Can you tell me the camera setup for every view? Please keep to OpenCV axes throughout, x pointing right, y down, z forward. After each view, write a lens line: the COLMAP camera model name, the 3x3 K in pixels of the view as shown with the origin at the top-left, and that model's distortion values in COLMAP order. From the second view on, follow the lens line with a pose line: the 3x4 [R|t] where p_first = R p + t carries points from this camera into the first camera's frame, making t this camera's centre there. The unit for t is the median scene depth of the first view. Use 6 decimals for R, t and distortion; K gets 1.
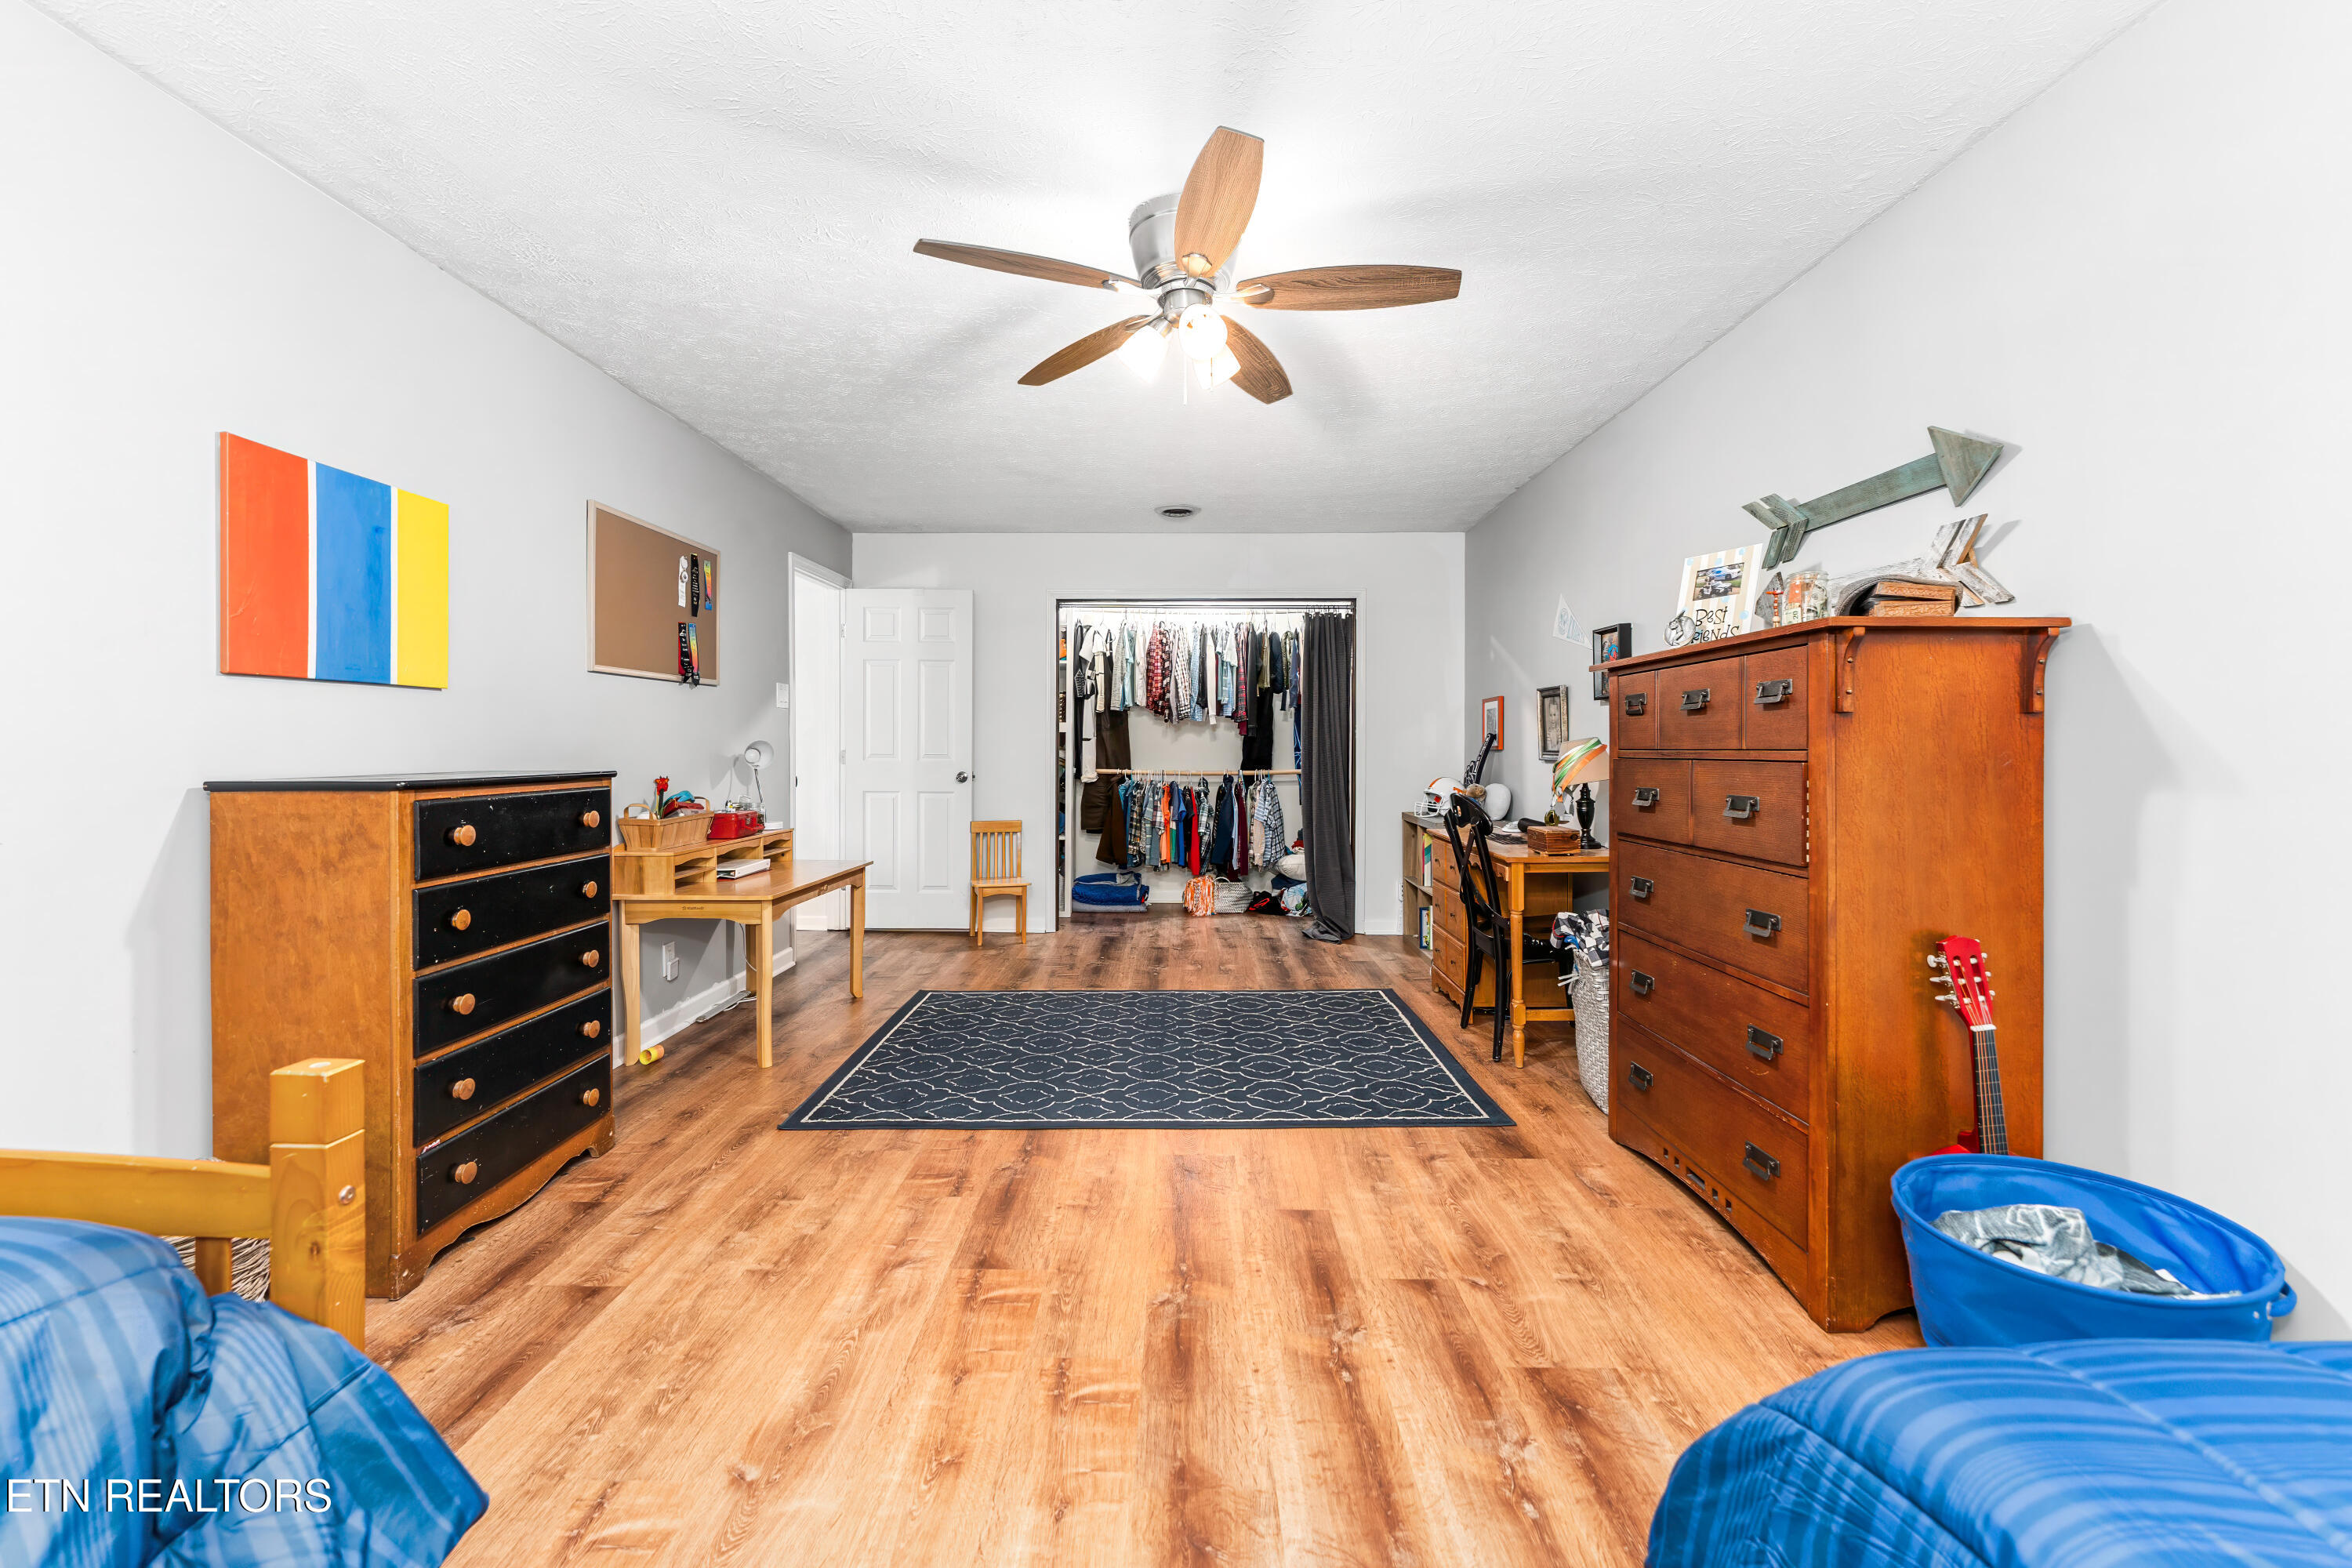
lens RADIAL K [[941.5, 0, 1176.0], [0, 941.5, 784.0], [0, 0, 1]] dist [-0.001284, -0.000090]
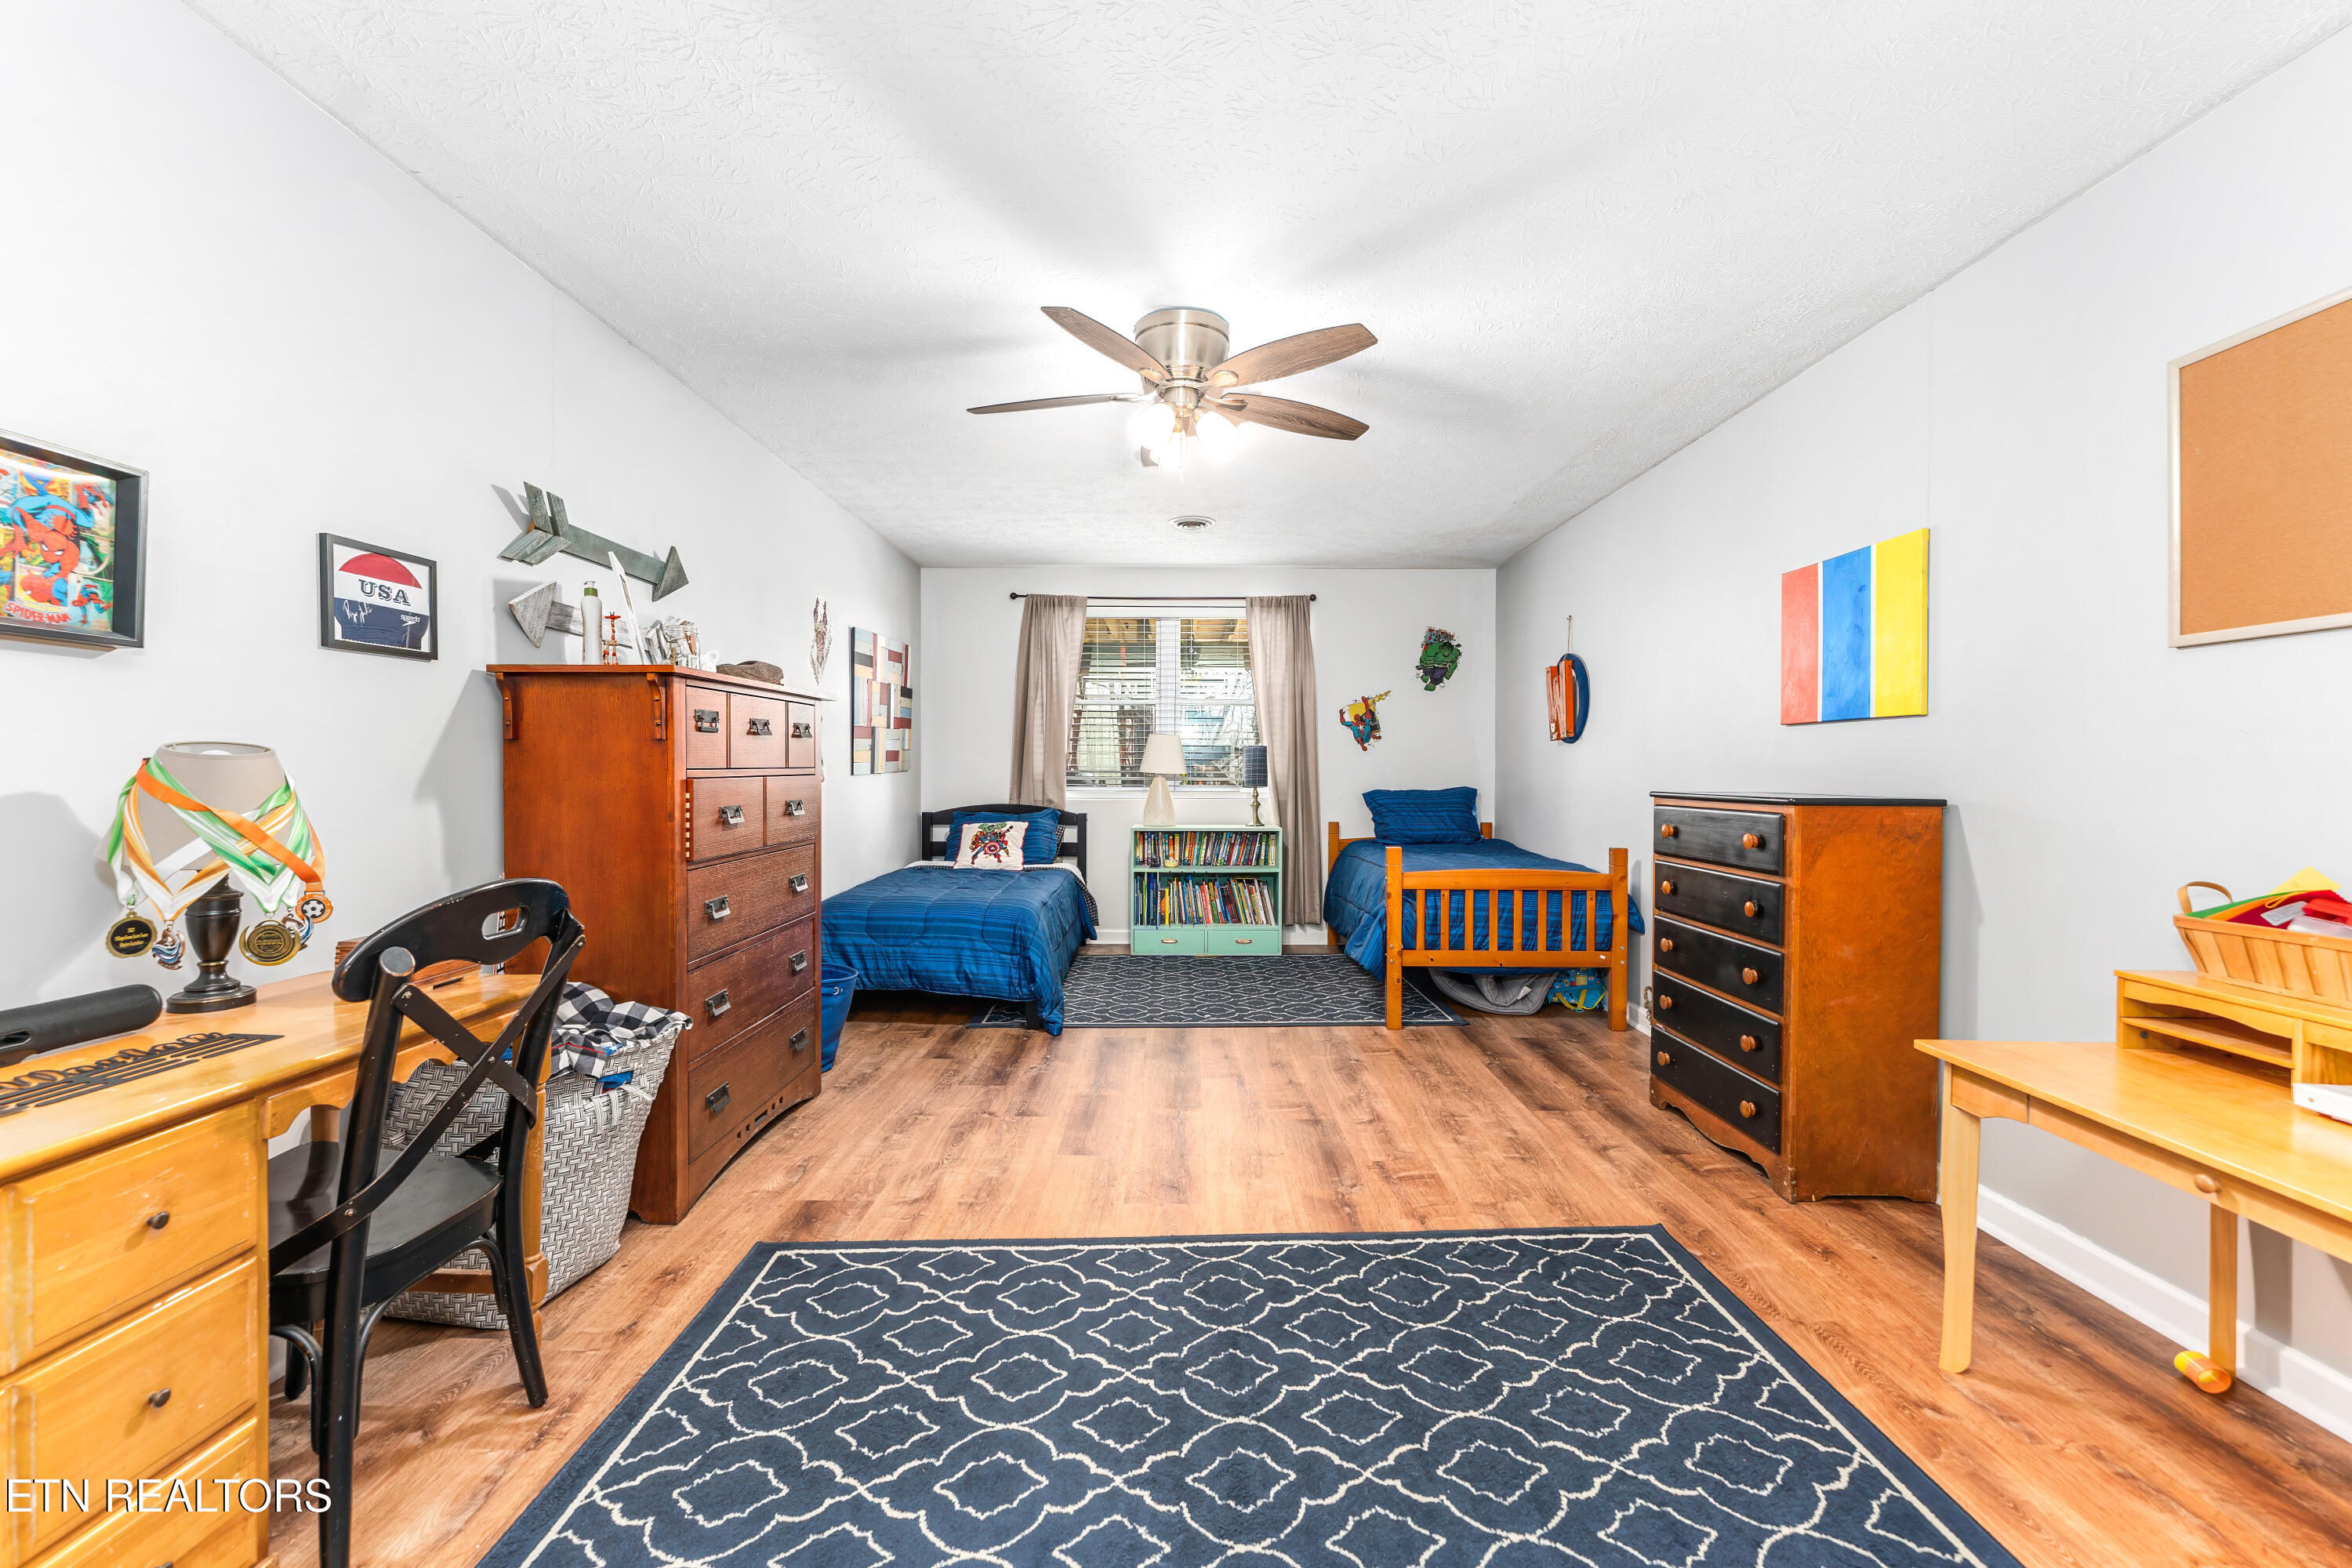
lens RADIAL K [[941.5, 0, 1176.0], [0, 941.5, 784.0], [0, 0, 1]] dist [-0.001284, -0.000090]
pose [[-0.999981, -0.006106, -0.000369, 0.011807], [-0.006117, 0.998222, 0.059293, -0.075655], [0.000006, 0.059294, -0.998241, 1.831348]]
